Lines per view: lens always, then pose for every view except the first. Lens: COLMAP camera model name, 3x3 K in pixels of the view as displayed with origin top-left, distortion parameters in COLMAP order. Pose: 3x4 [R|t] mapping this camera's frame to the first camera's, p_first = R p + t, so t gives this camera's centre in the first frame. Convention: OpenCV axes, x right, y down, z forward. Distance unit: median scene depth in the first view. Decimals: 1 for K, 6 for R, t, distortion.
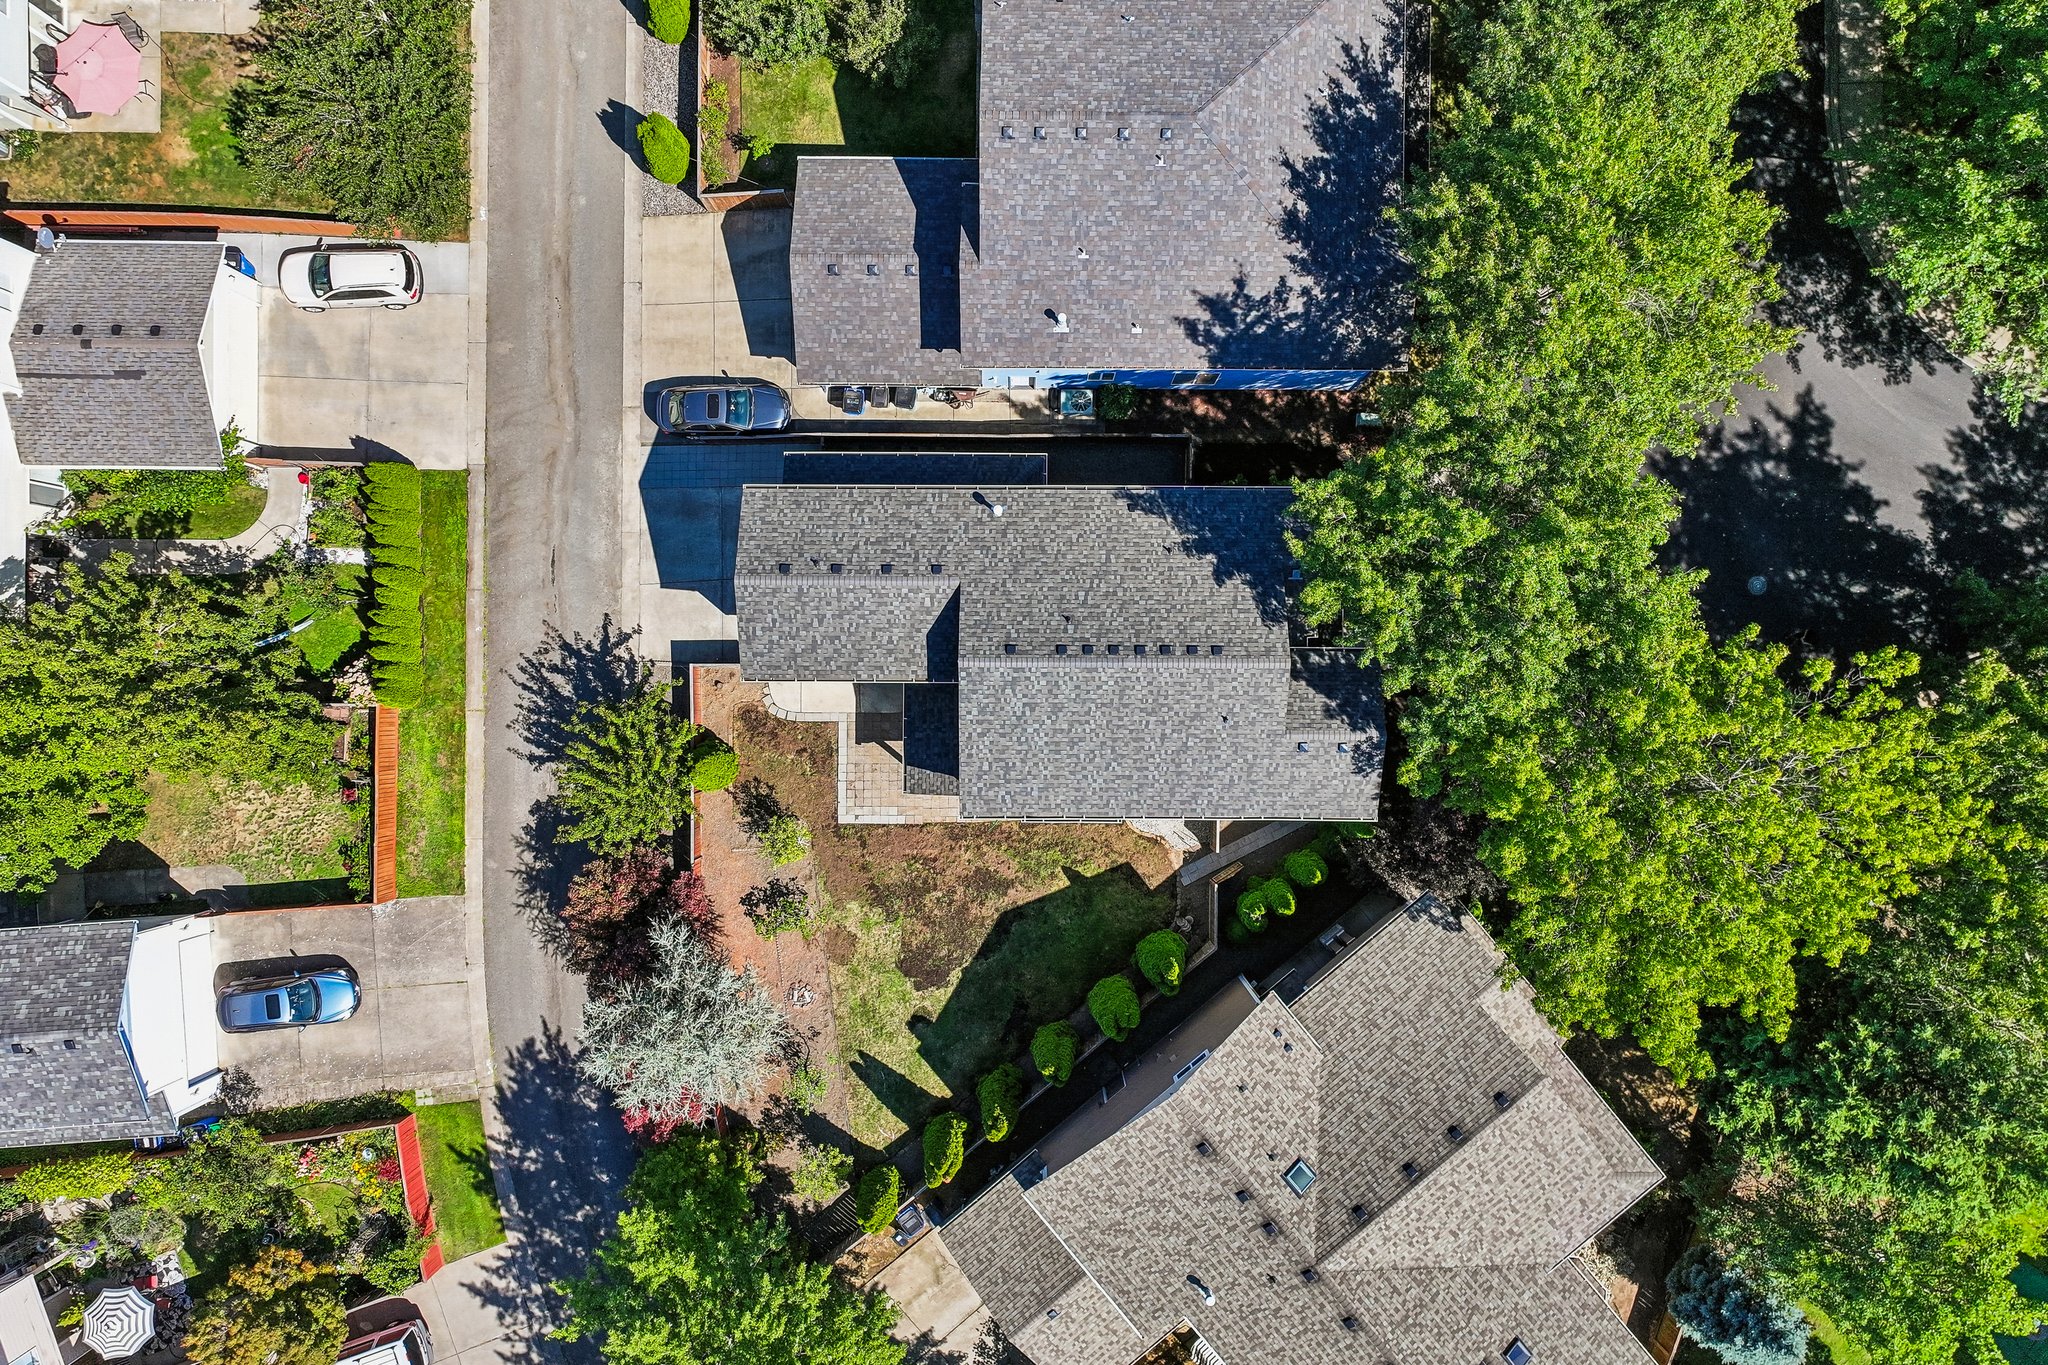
lens RADIAL K [[1442.4, 0, 1029.7], [0, 1442.4, 695.7], [0, 0, 1]] dist [-0.002088, 0.017734]
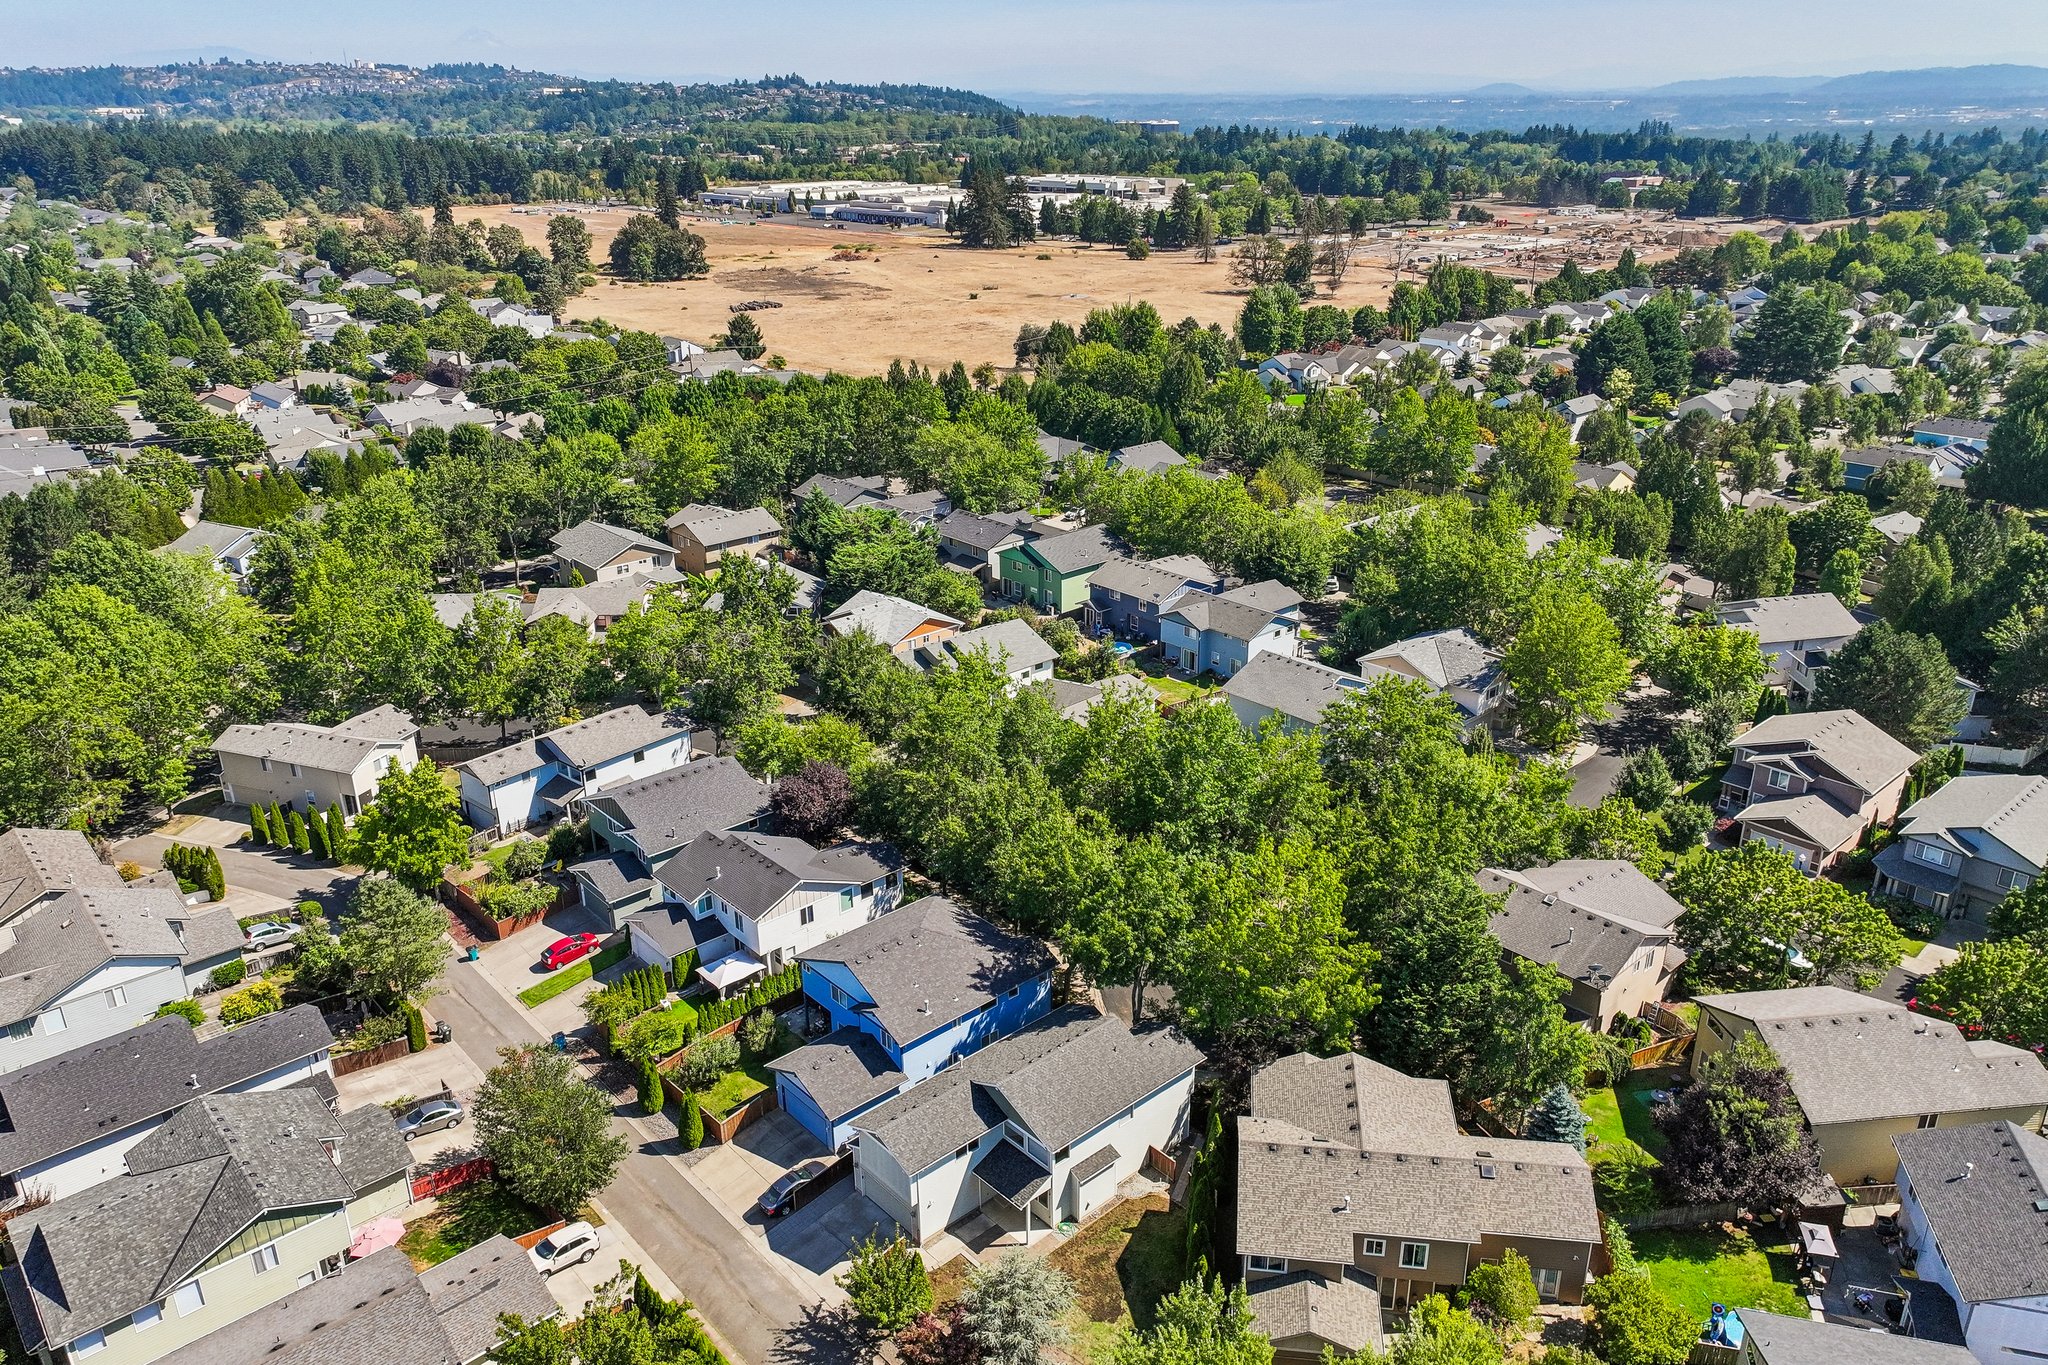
lens RADIAL K [[1442.4, 0, 1025.4], [0, 1442.4, 692.0], [0, 0, 1]] dist [-0.002088, 0.017734]
pose [[0.741874, -0.265697, 0.615652, -0.948160], [0.670272, 0.267937, -0.692058, 1.063423], [0.018922, 0.926075, 0.376865, -0.200686]]
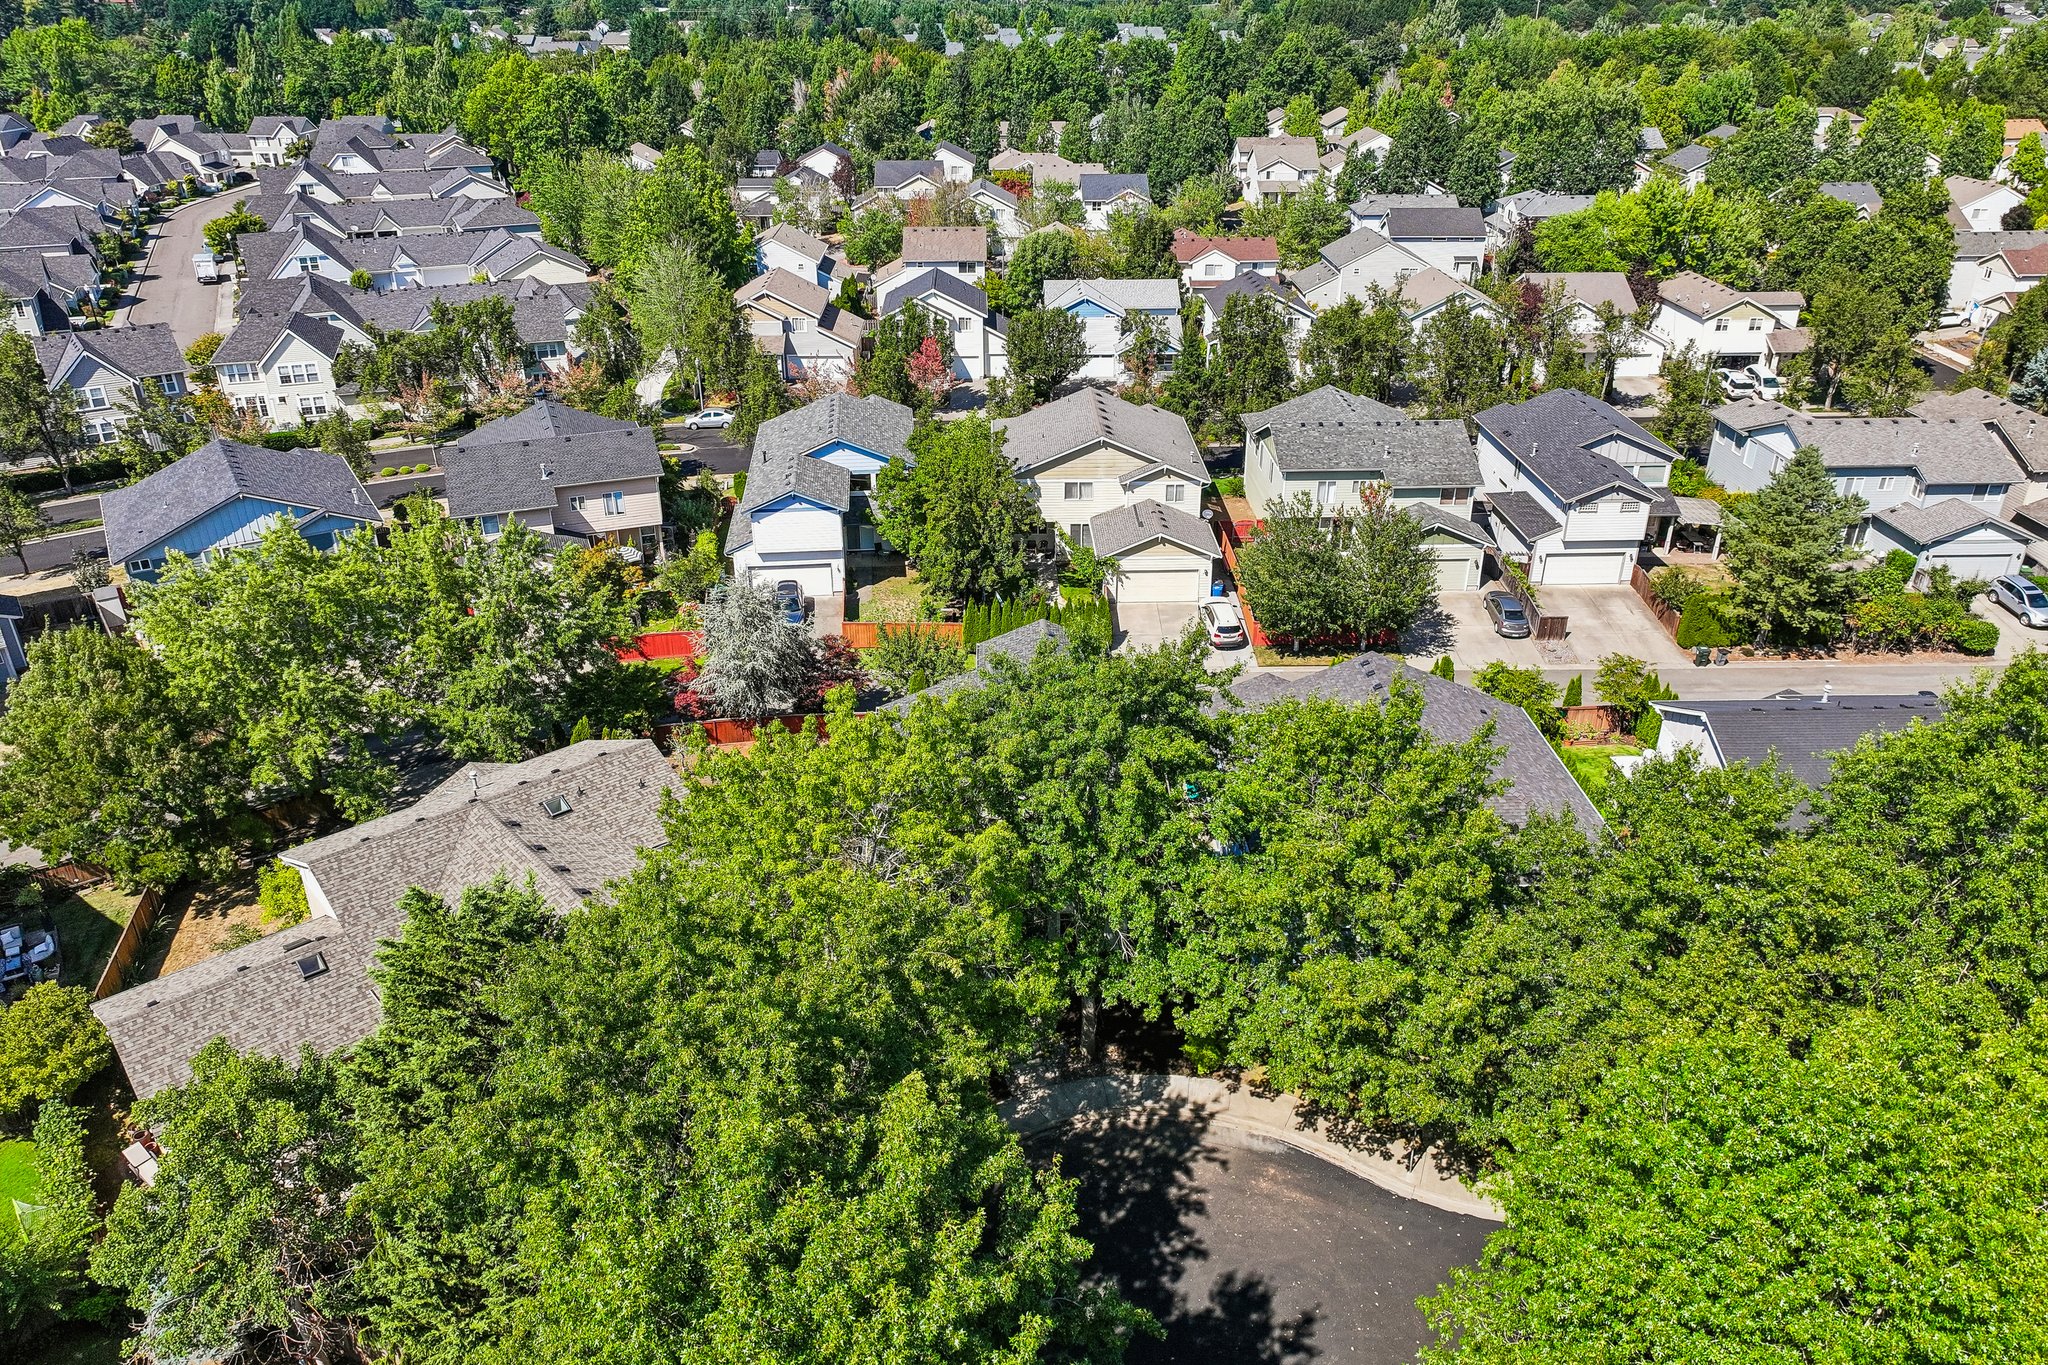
lens RADIAL K [[1442.4, 0, 1033.7], [0, 1442.4, 678.7], [0, 0, 1]] dist [-0.002088, 0.017734]
pose [[0.036872, 0.439585, -0.897444, 1.077485], [-0.999303, 0.011024, -0.035657, -0.014497], [-0.005780, 0.898133, 0.439685, 0.347715]]
